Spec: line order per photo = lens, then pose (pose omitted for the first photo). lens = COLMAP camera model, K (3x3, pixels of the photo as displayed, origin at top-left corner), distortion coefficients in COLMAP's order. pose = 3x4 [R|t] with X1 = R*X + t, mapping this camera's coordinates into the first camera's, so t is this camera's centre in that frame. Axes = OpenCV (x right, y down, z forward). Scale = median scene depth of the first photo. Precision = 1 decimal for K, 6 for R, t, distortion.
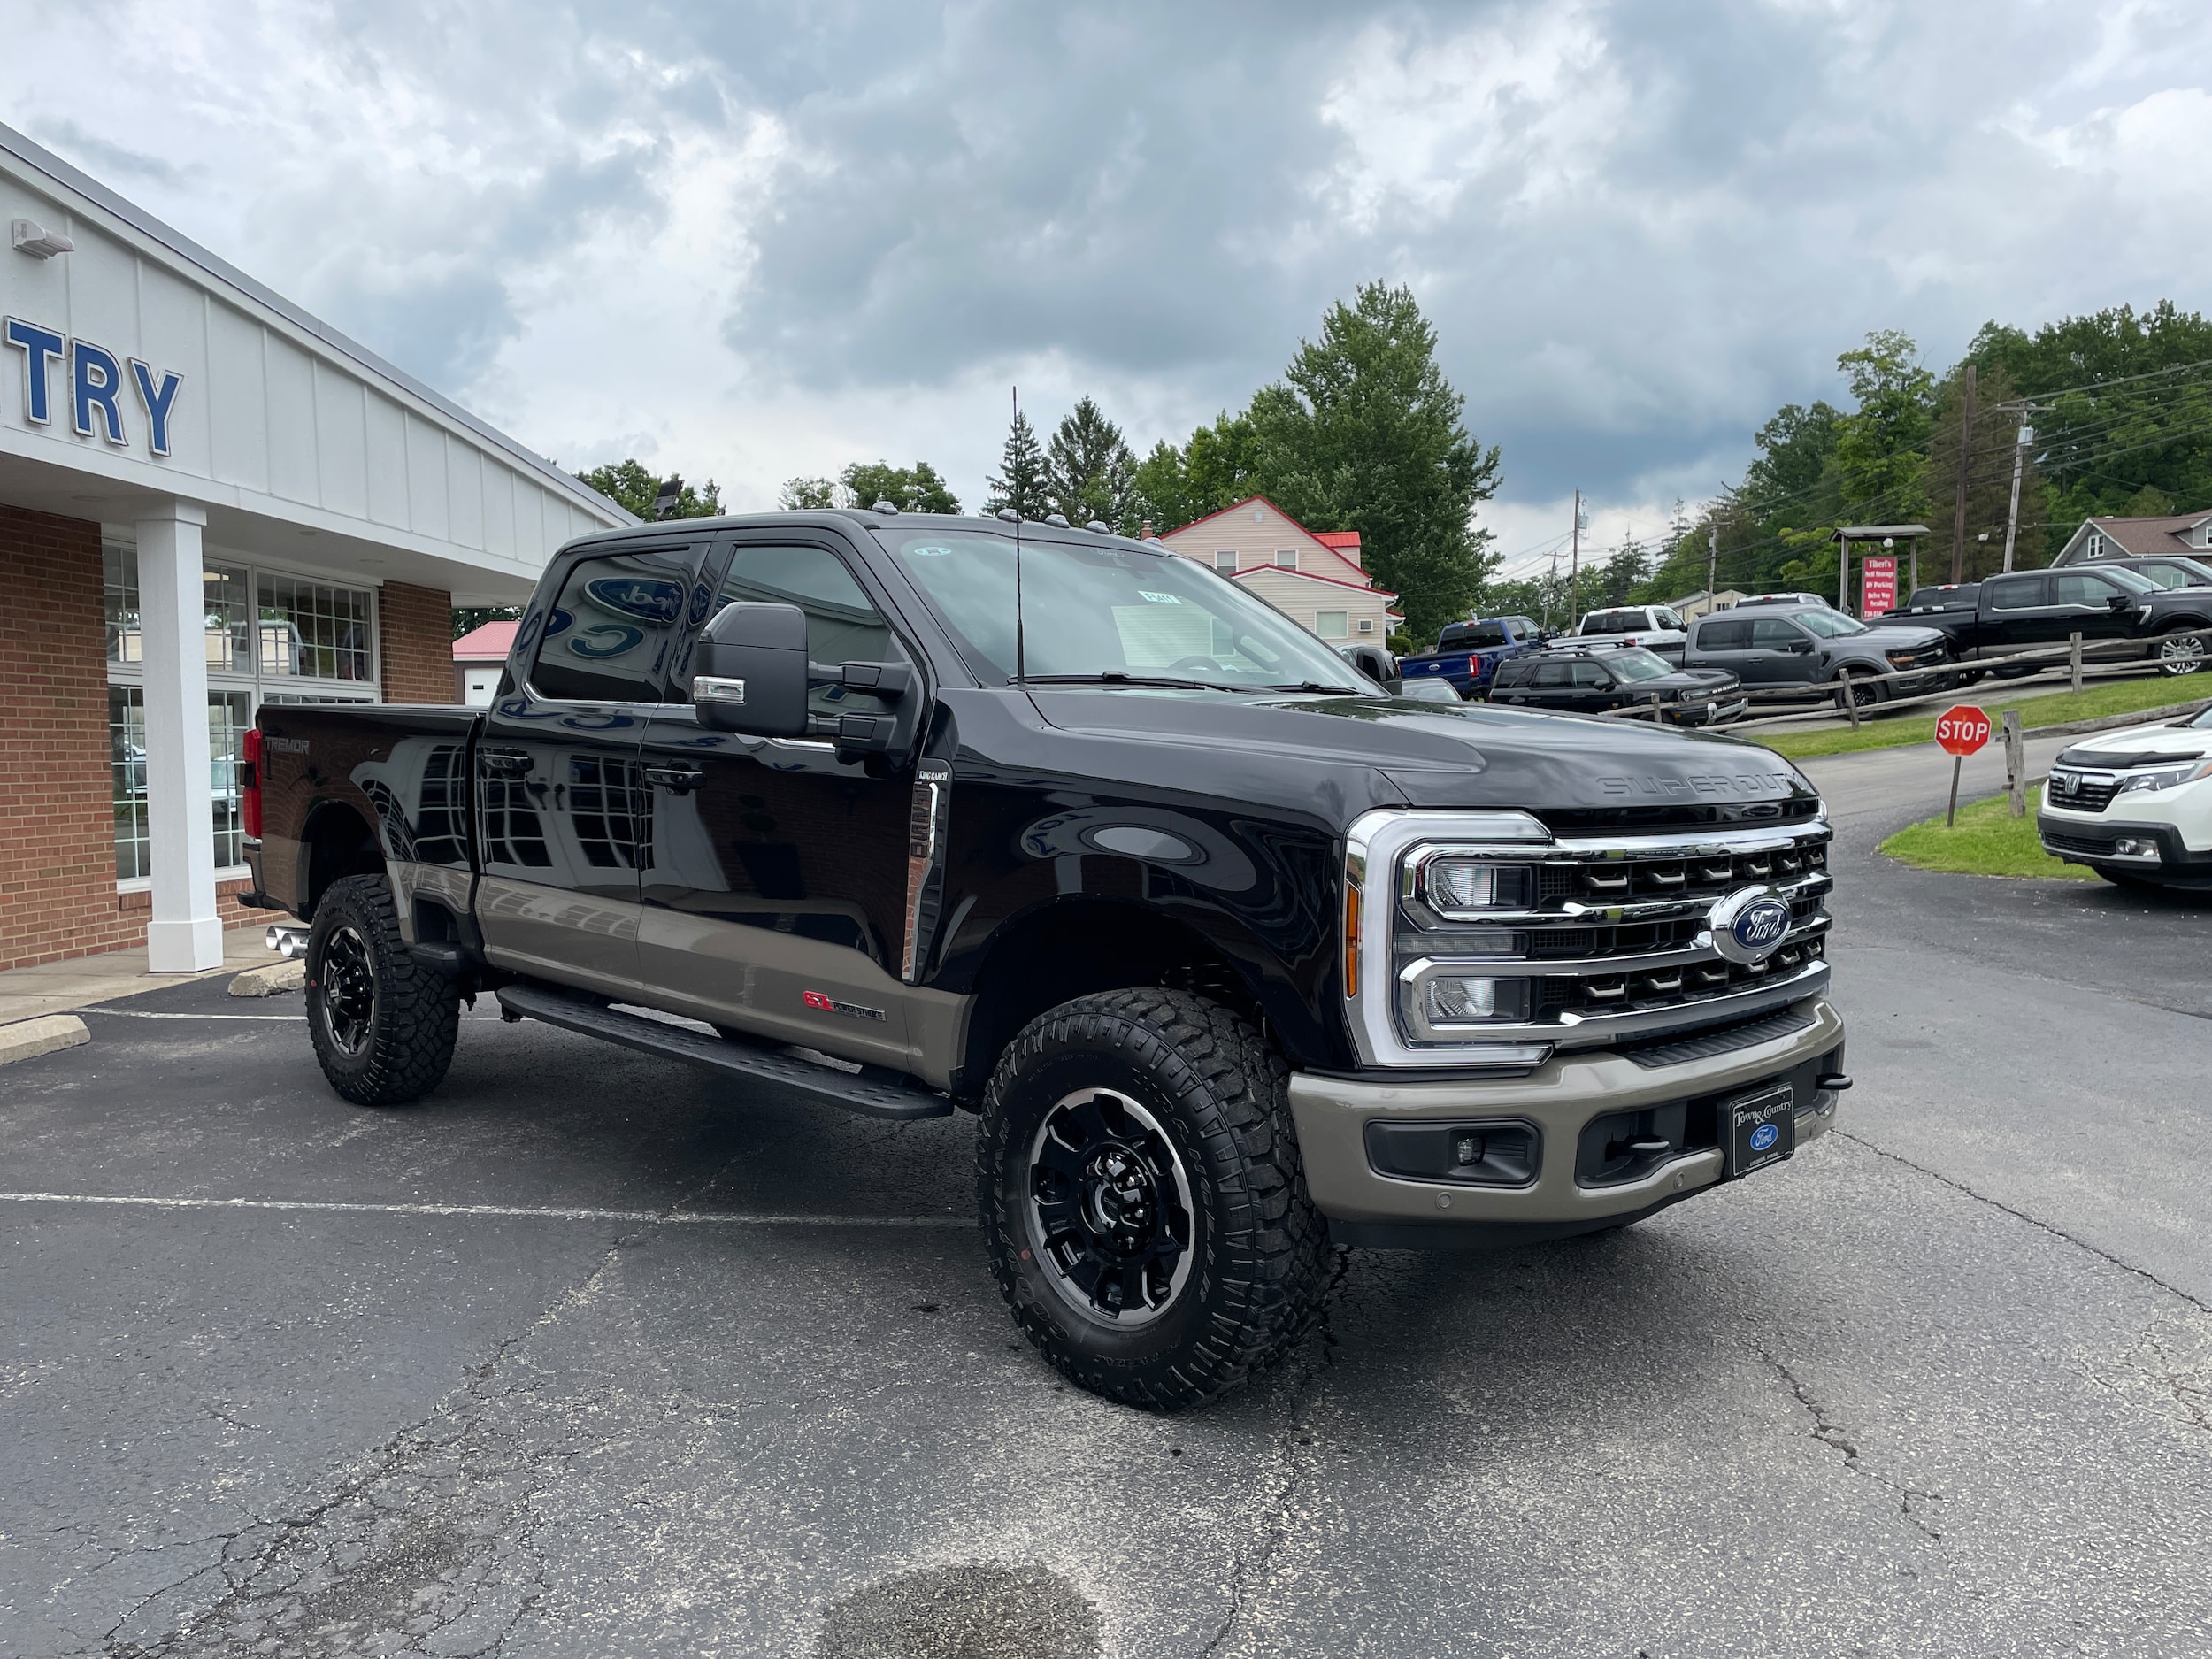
lens RADIAL K [[1658.7, 0, 1088.9], [0, 1658.7, 841.1], [0, 0, 1]] dist [0.088955, -0.103218]
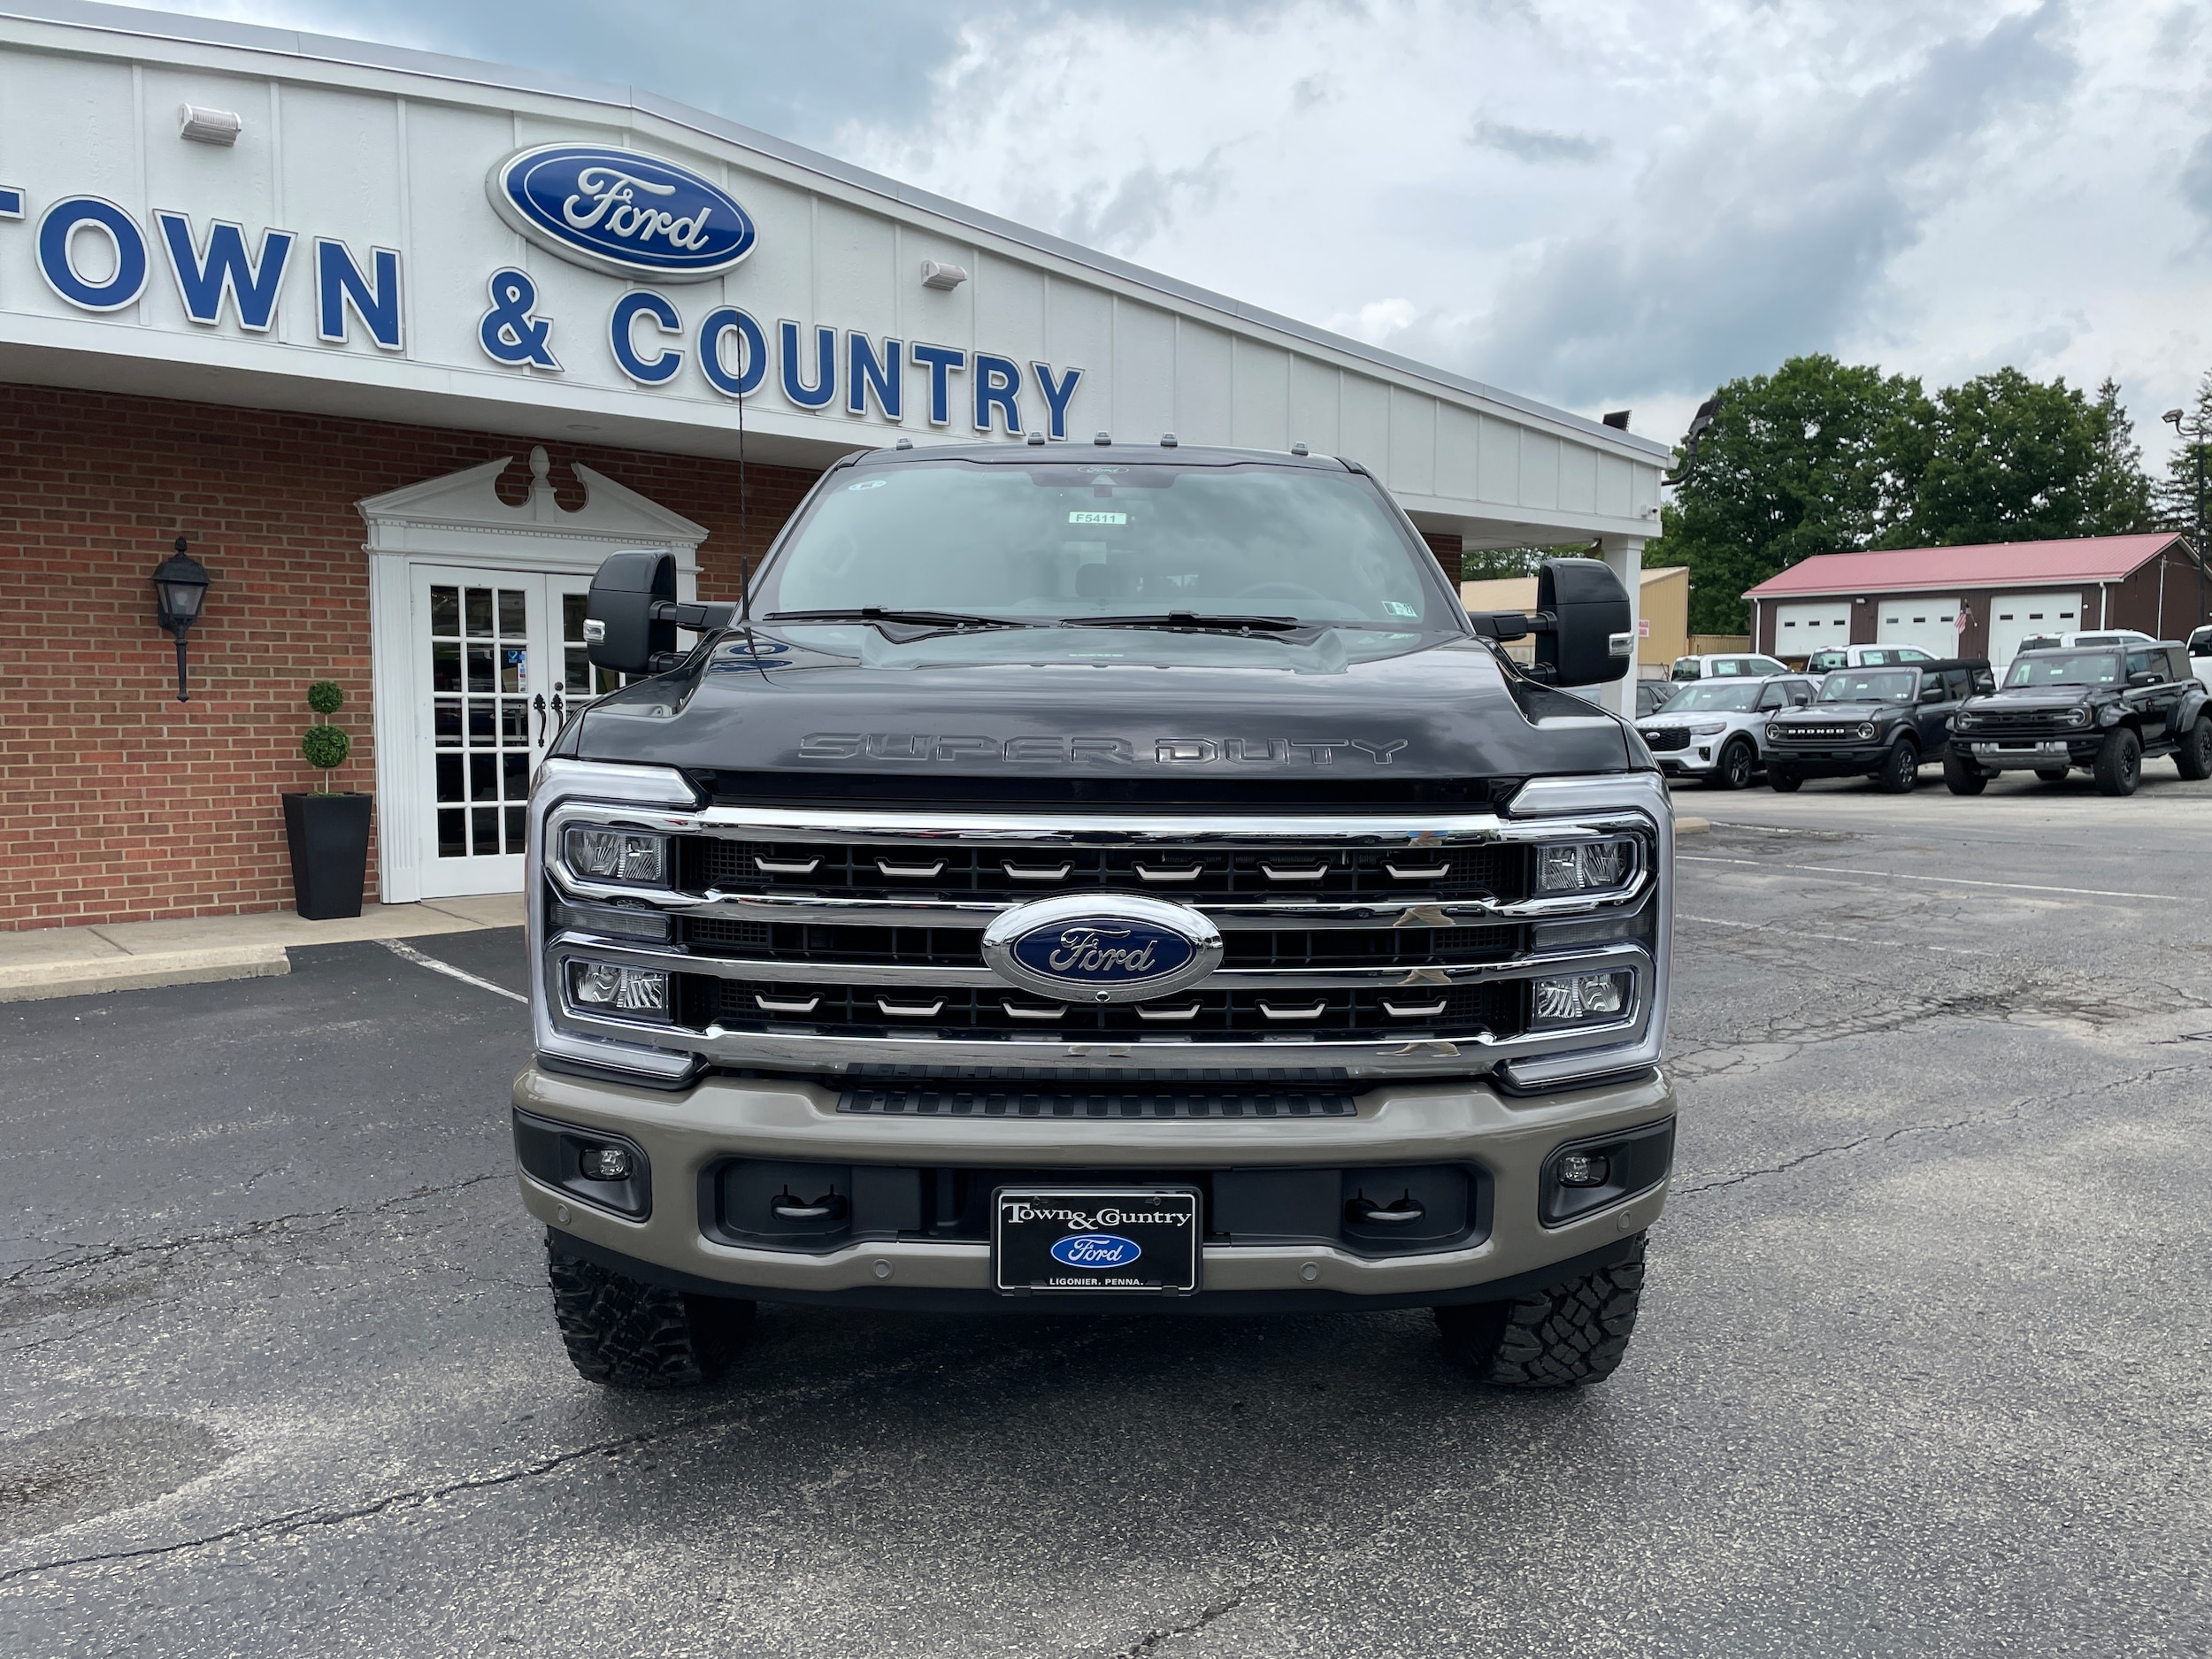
lens RADIAL K [[1671.6, 0, 1112.2], [0, 1671.6, 842.8], [0, 0, 1]] dist [0.078990, -0.094465]
pose [[0.710612, 0.072591, -0.699830, 0.105968], [-0.048263, 0.997350, 0.054445, -0.004000], [0.701927, -0.004913, 0.712232, 0.060239]]
